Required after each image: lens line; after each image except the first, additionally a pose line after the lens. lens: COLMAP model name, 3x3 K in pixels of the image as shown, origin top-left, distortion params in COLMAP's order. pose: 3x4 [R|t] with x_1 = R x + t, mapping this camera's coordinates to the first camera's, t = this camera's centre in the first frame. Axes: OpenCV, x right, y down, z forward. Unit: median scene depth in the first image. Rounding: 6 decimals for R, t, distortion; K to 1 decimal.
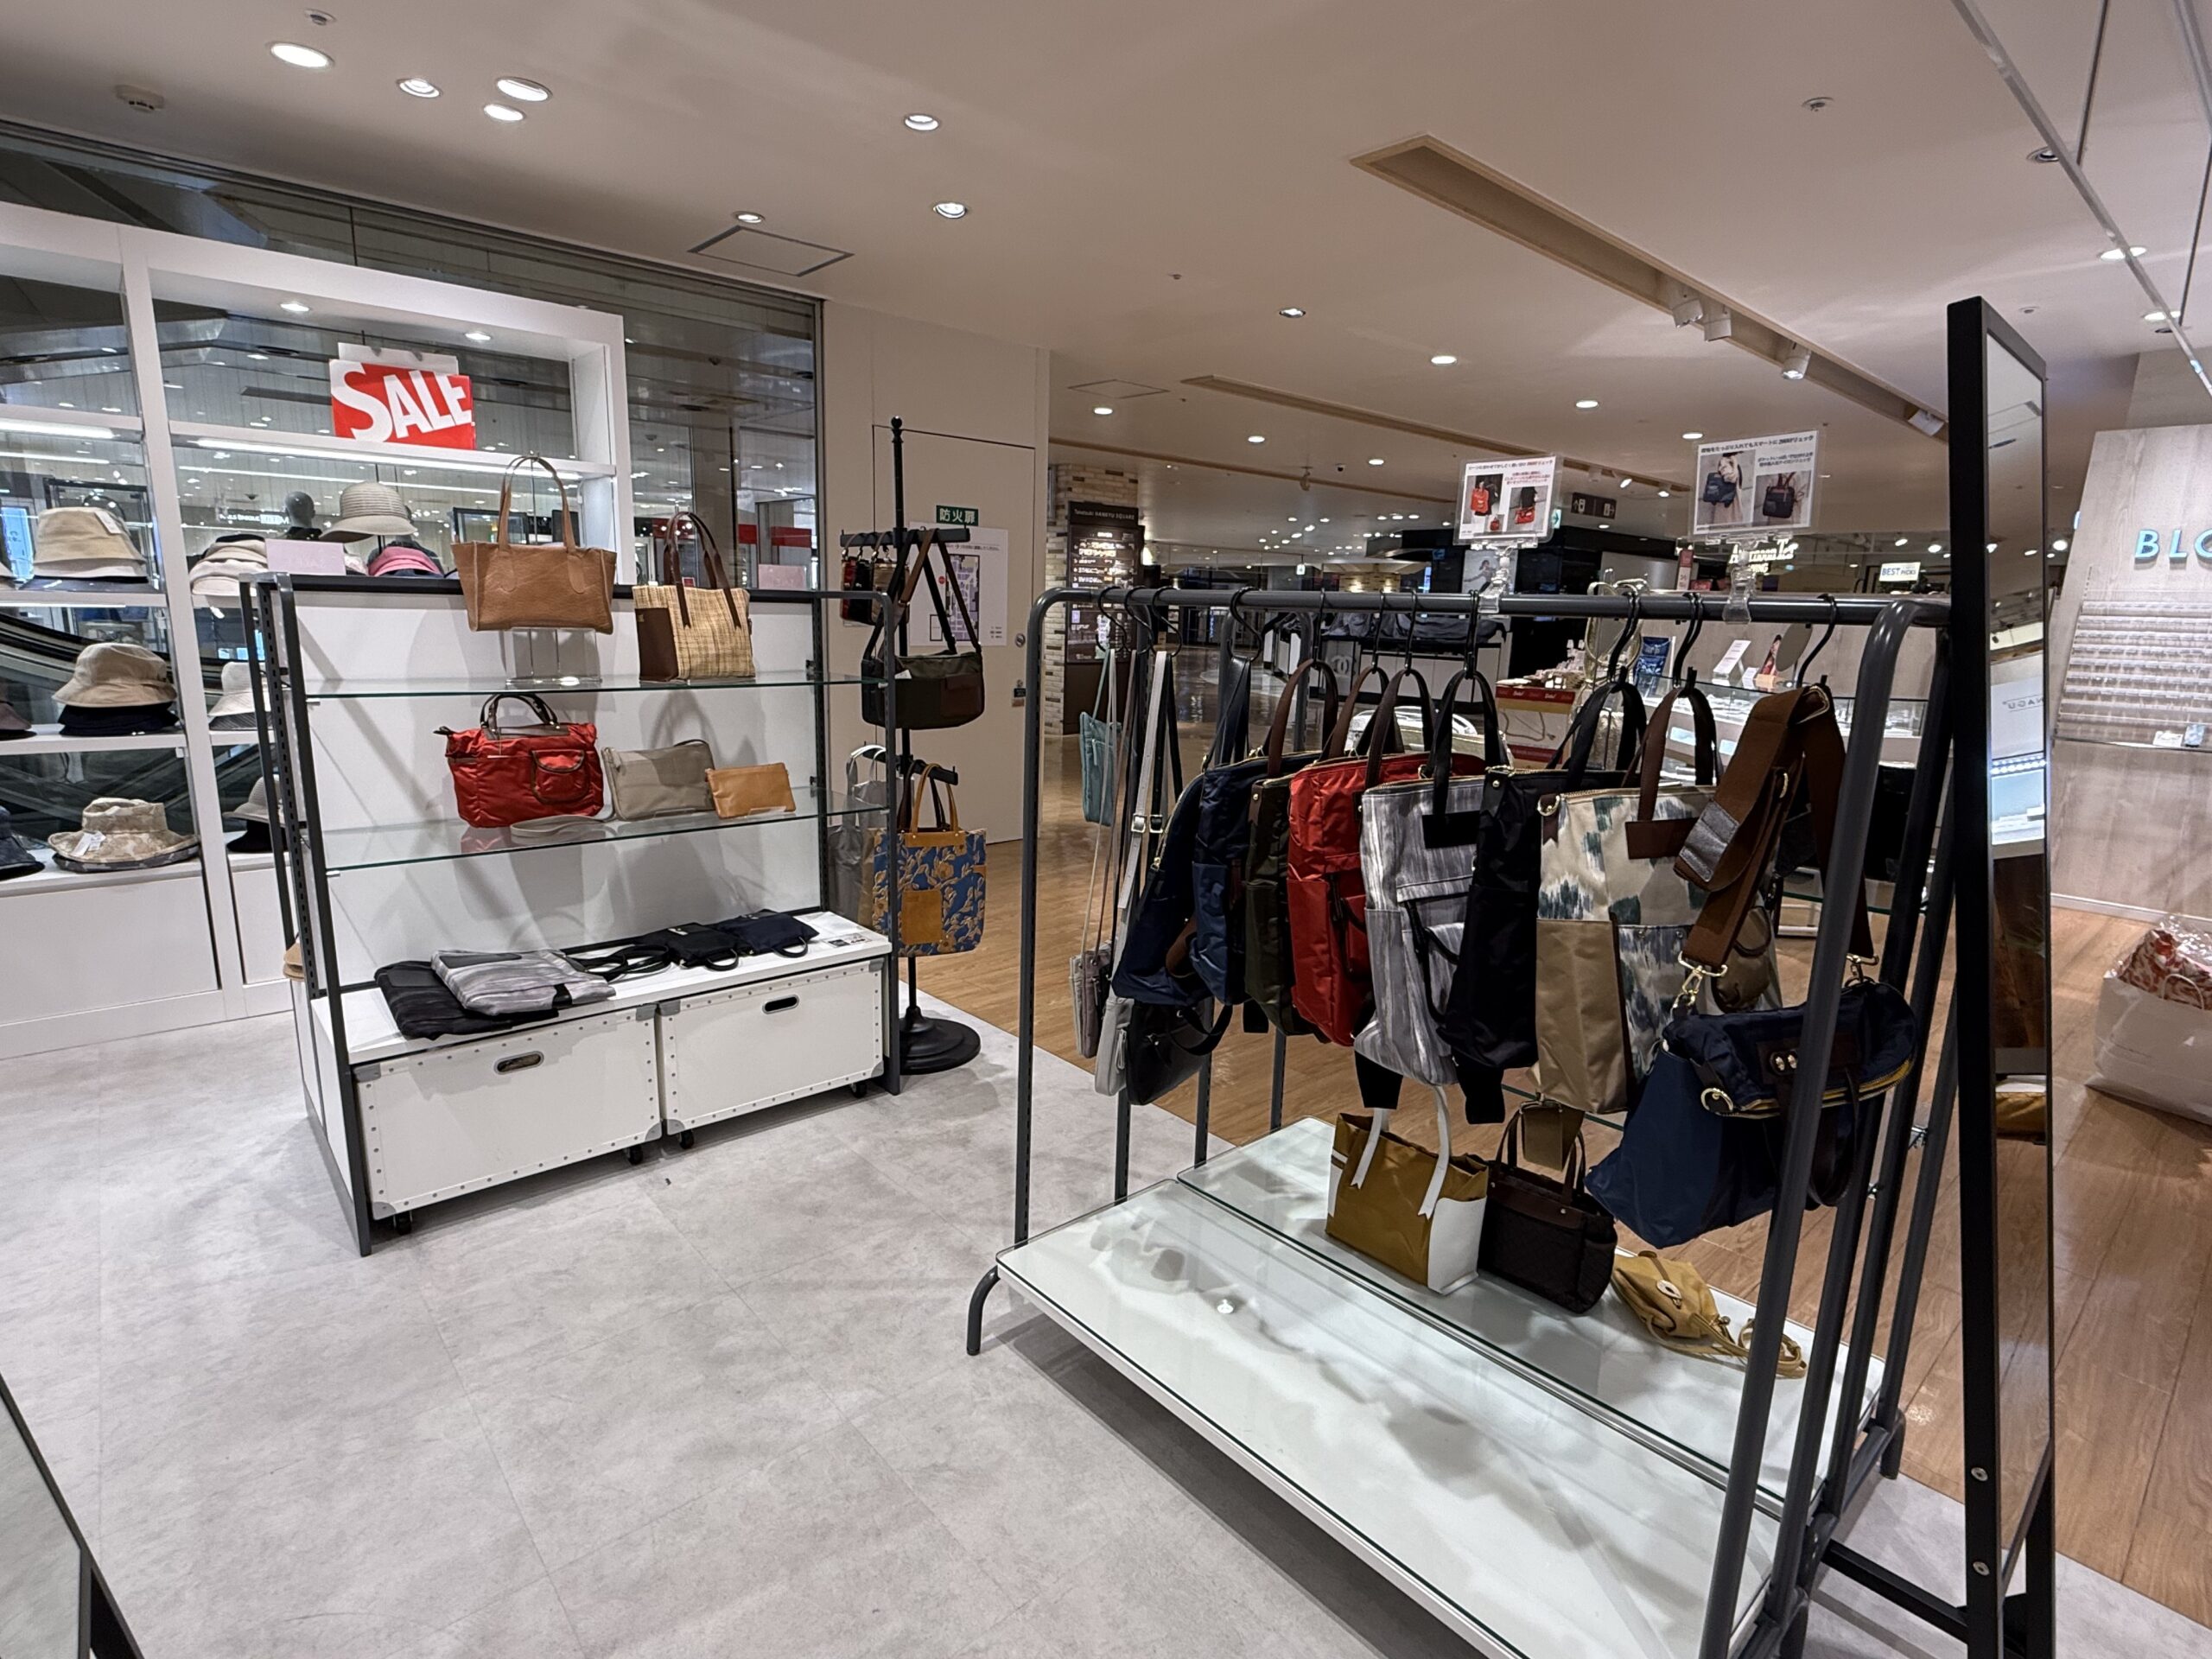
lens RADIAL K [[1092.9, 0, 1106.0], [0, 1092.9, 829.5], [0, 0, 1]] dist [0.003874, 0.001076]
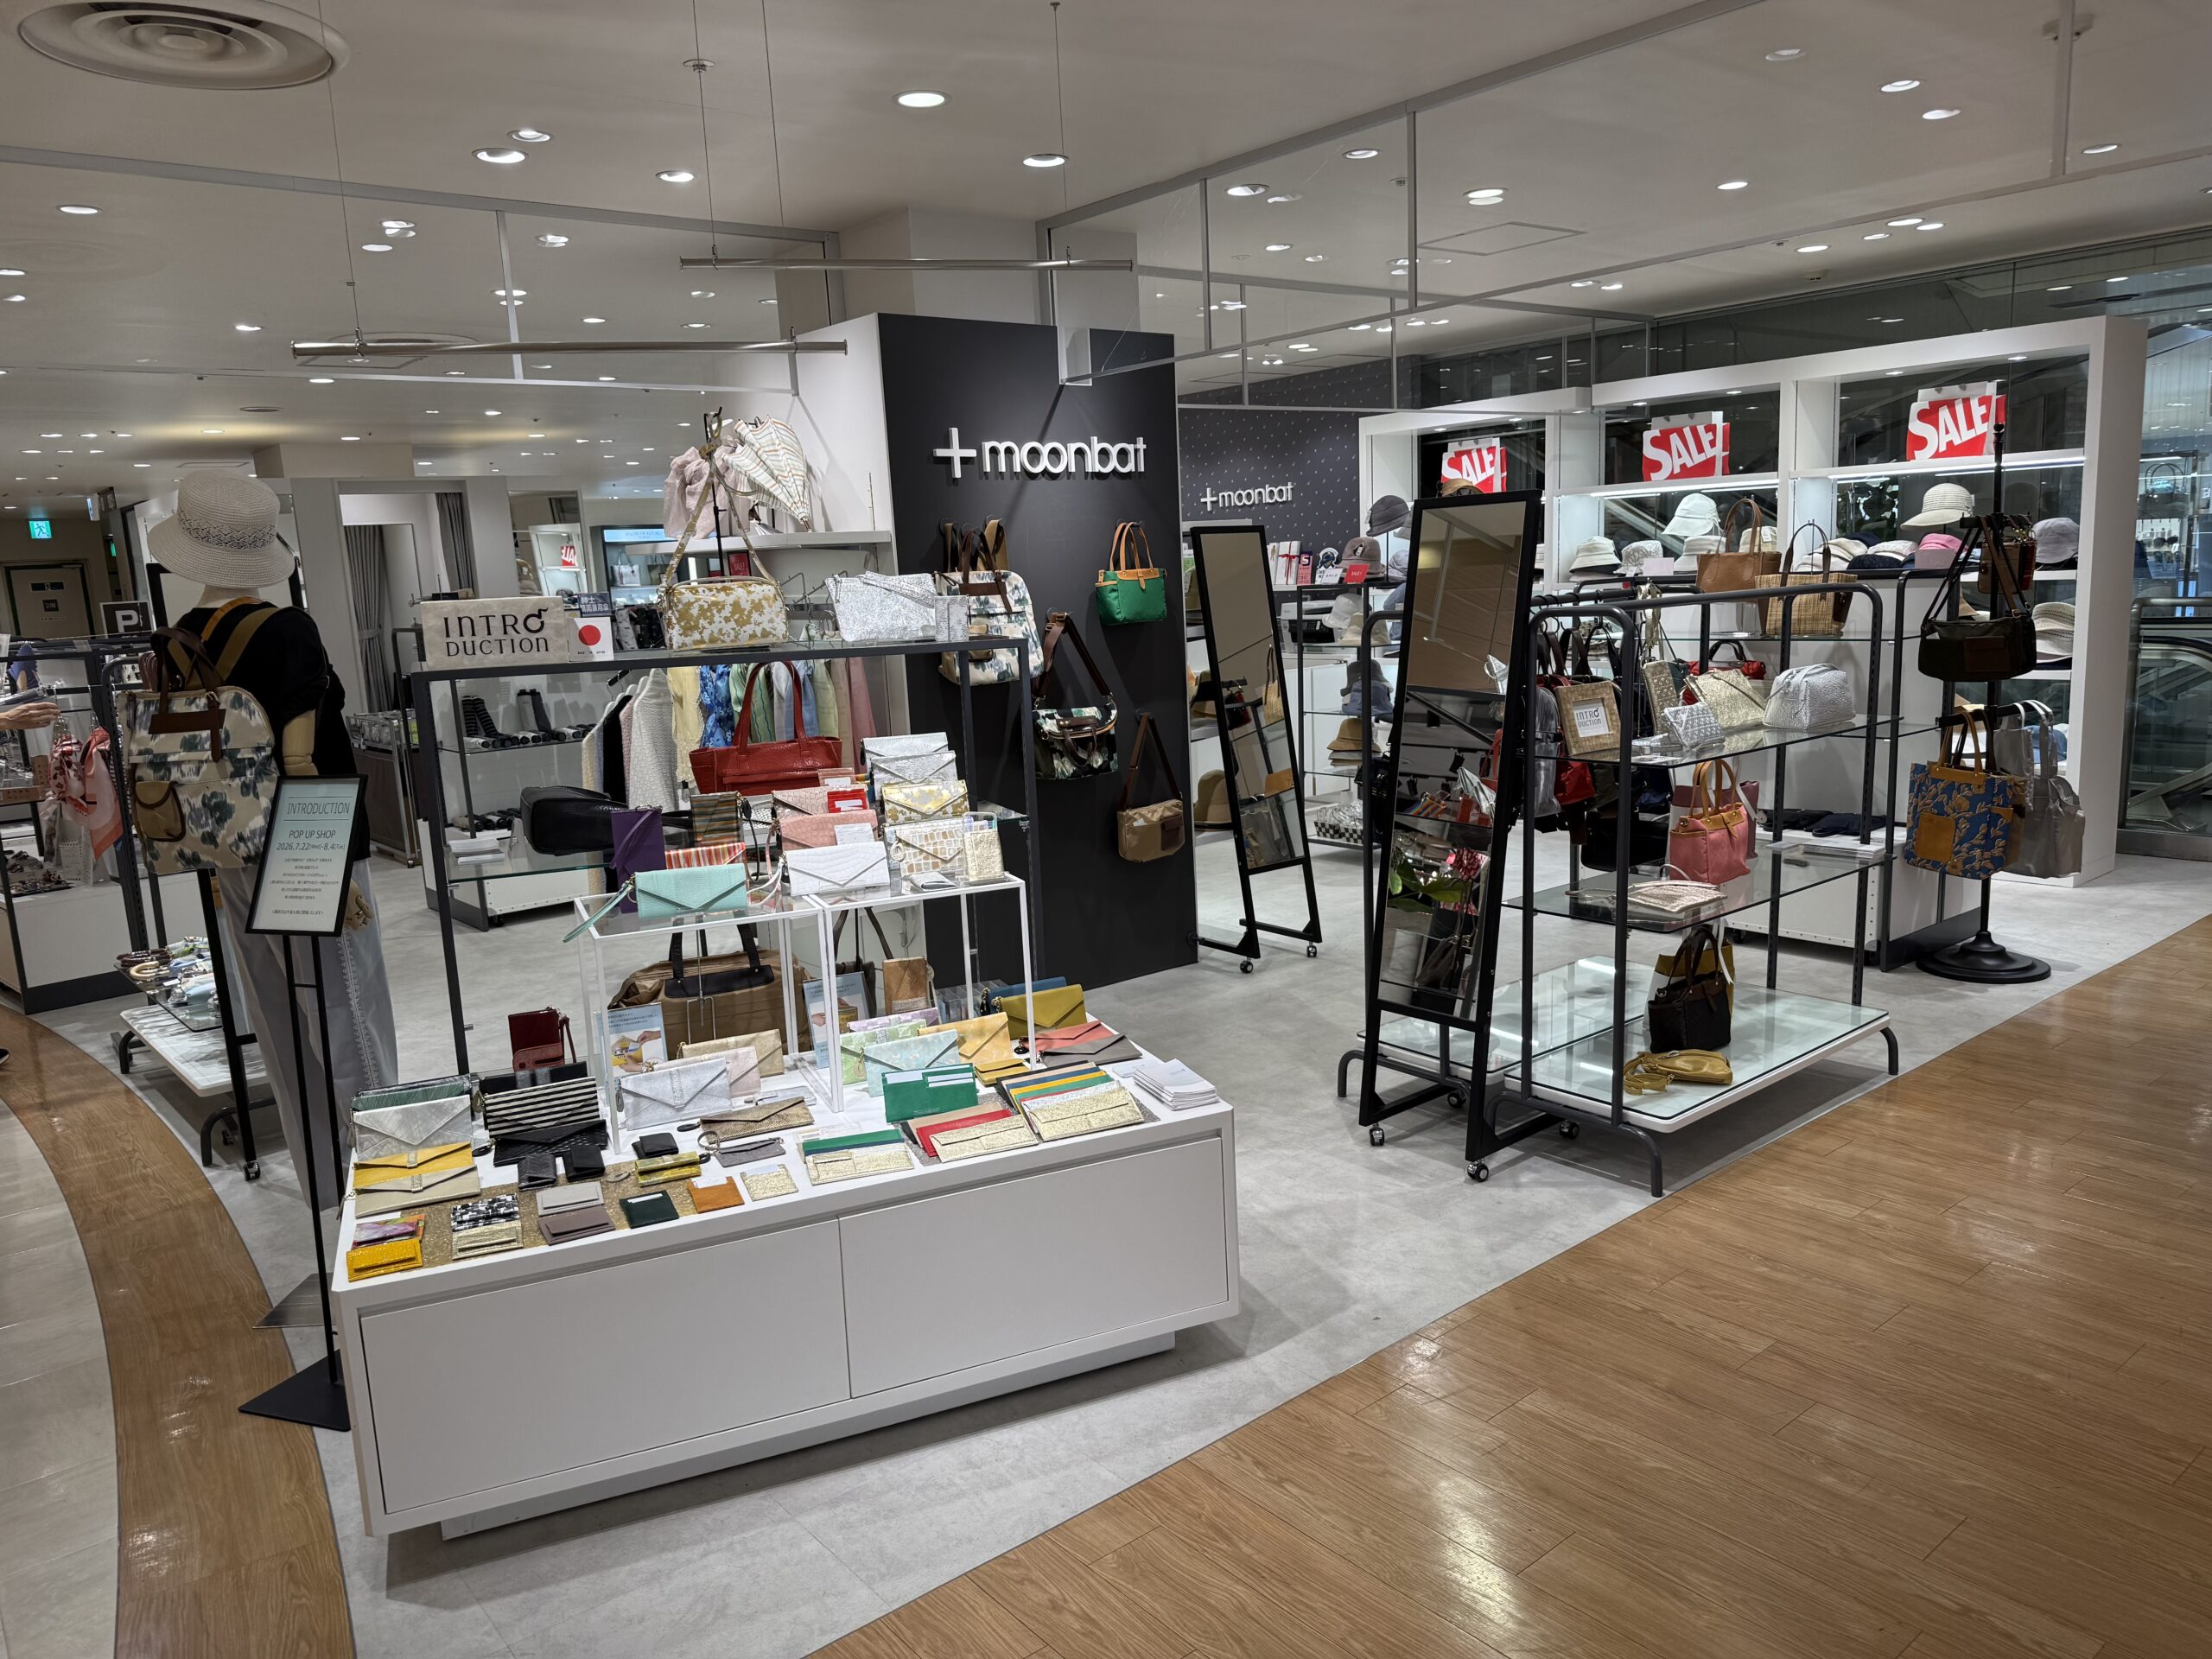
lens RADIAL K [[1557.4, 0, 1112.5], [0, 1557.4, 875.5], [0, 0, 1]] dist [0.087895, -0.210006]
pose [[-0.044228, 0.169437, -0.984548, 1.553261], [-0.151963, 0.972903, 0.174260, -0.042084], [0.987396, 0.157322, -0.017281, 0.141530]]
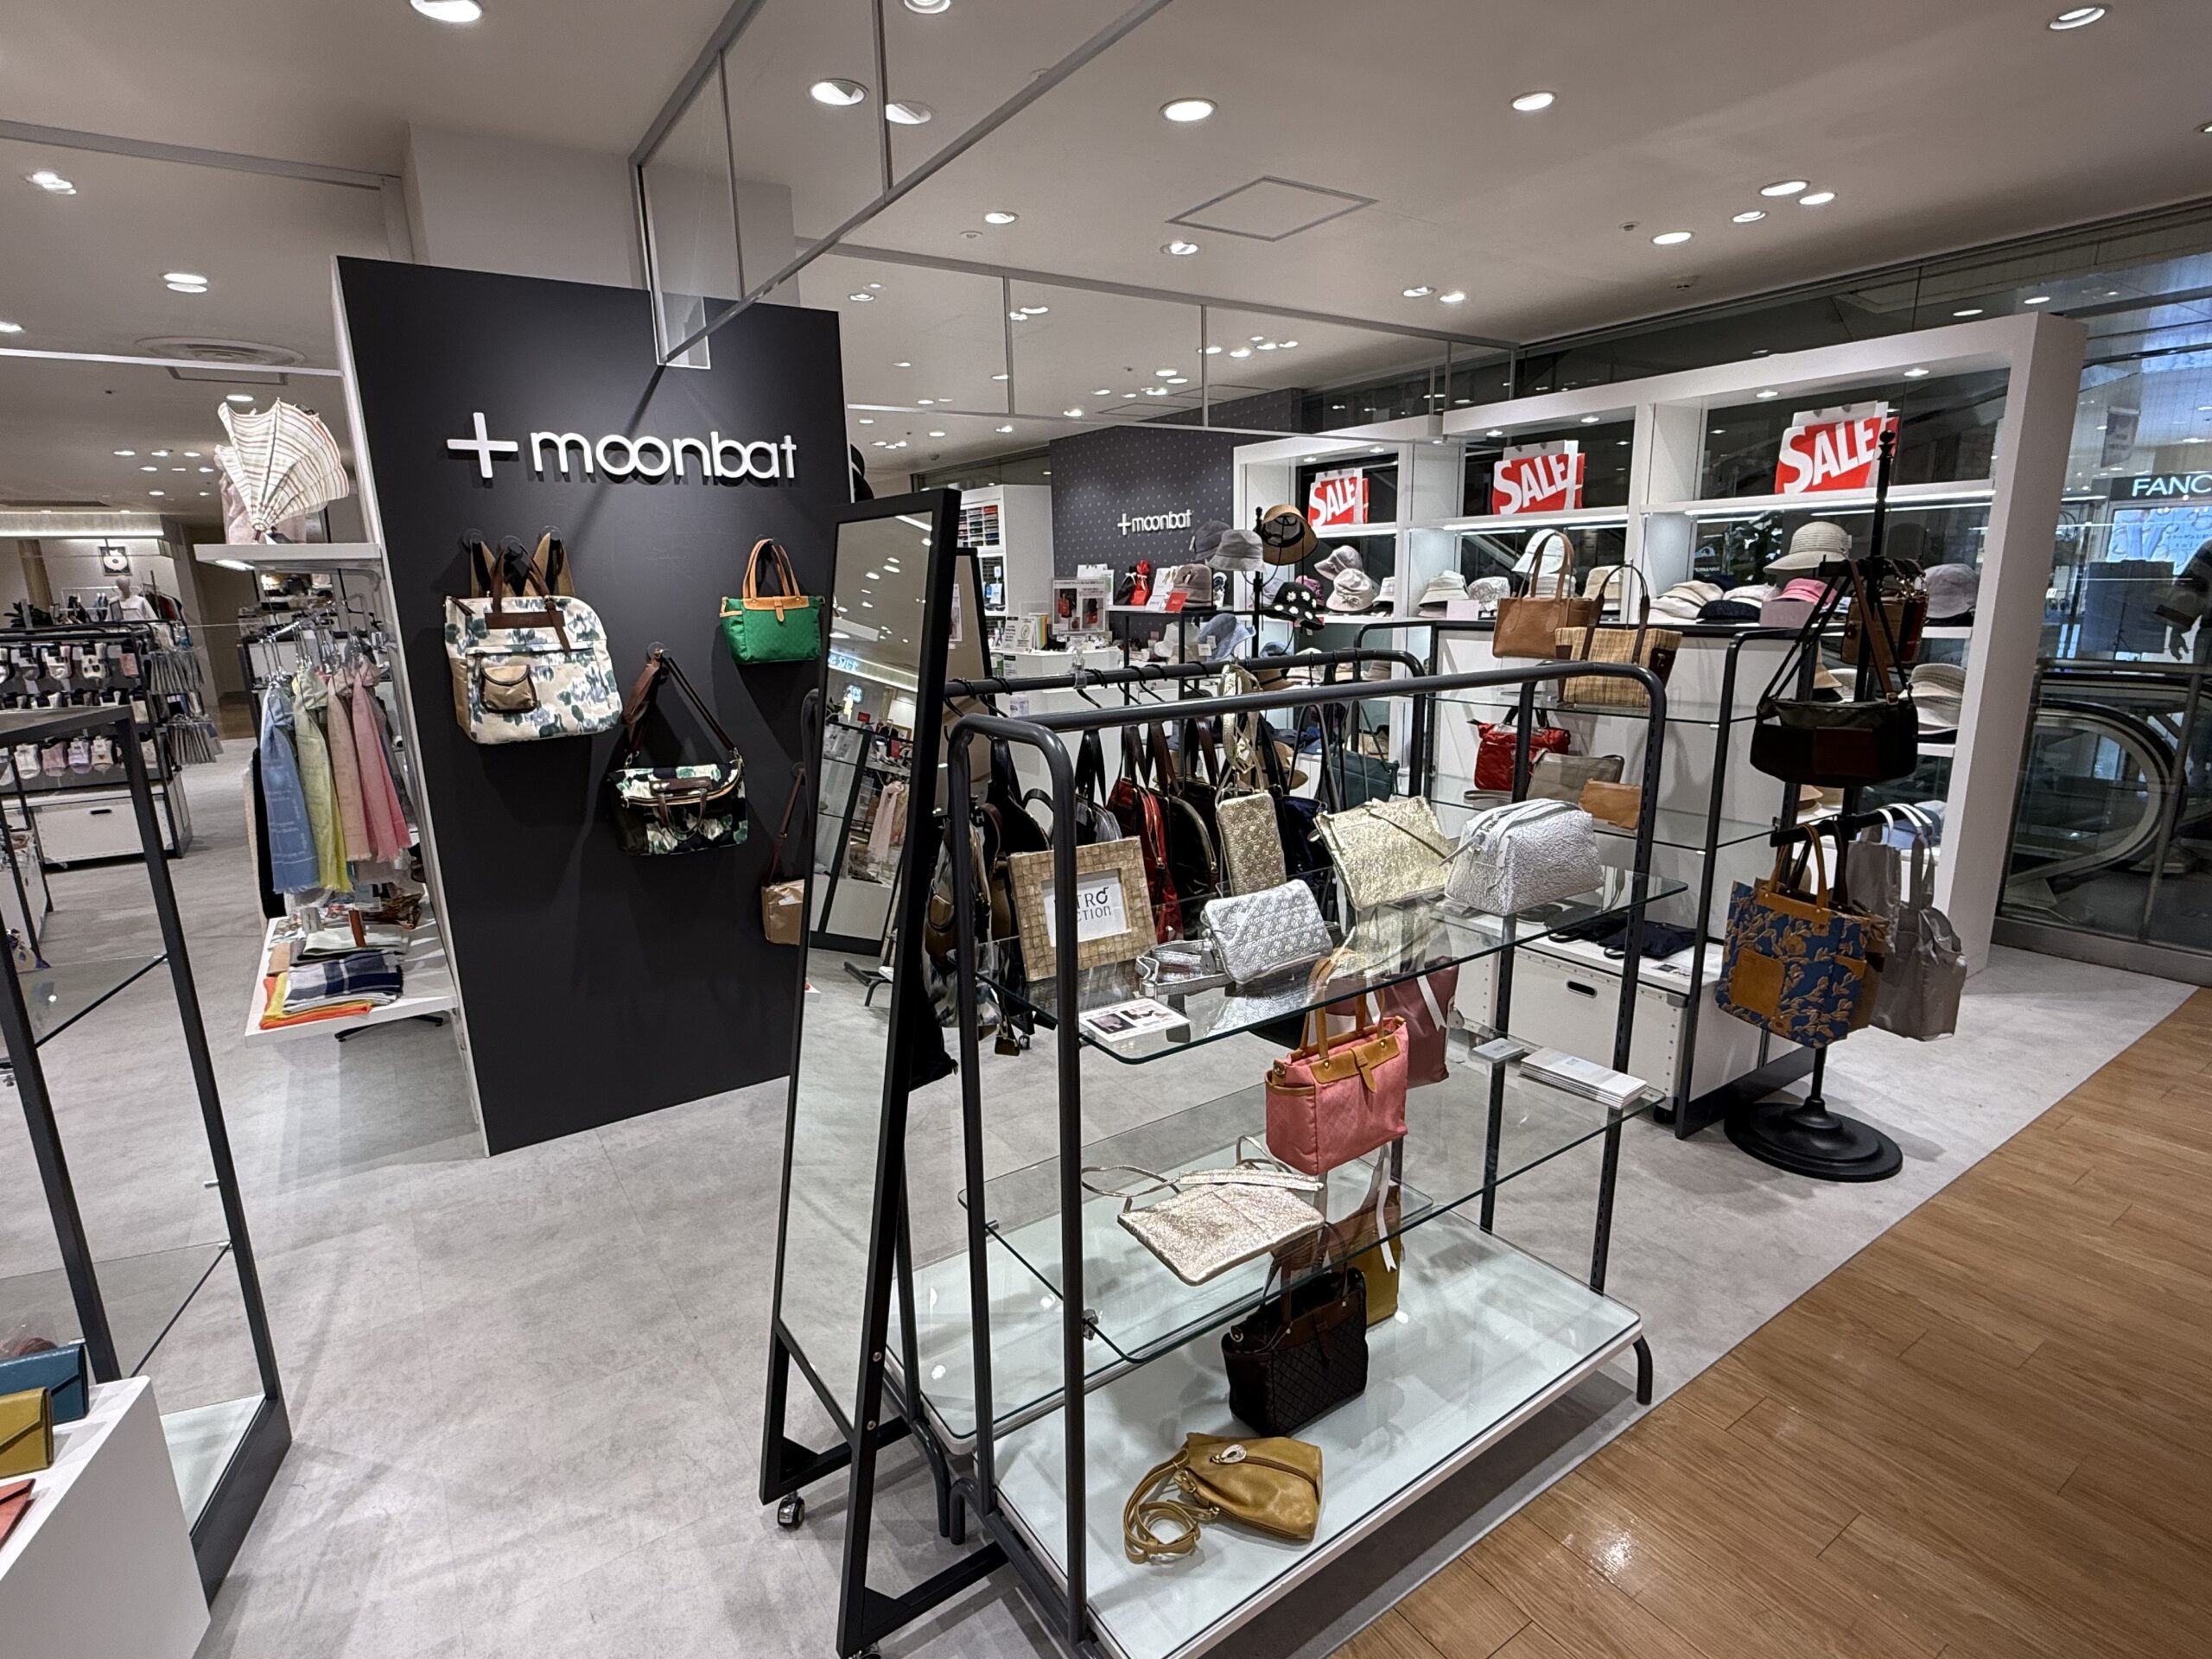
lens RADIAL K [[1113.5, 0, 1113.9], [0, 1113.5, 857.2], [0, 0, 1]] dist [0.001271, -0.027912]
pose [[-0.127664, 0.214381, -0.968371, 0.772291], [-0.177808, 0.955595, 0.234994, -0.142253], [0.975749, 0.202184, -0.083876, 0.519830]]
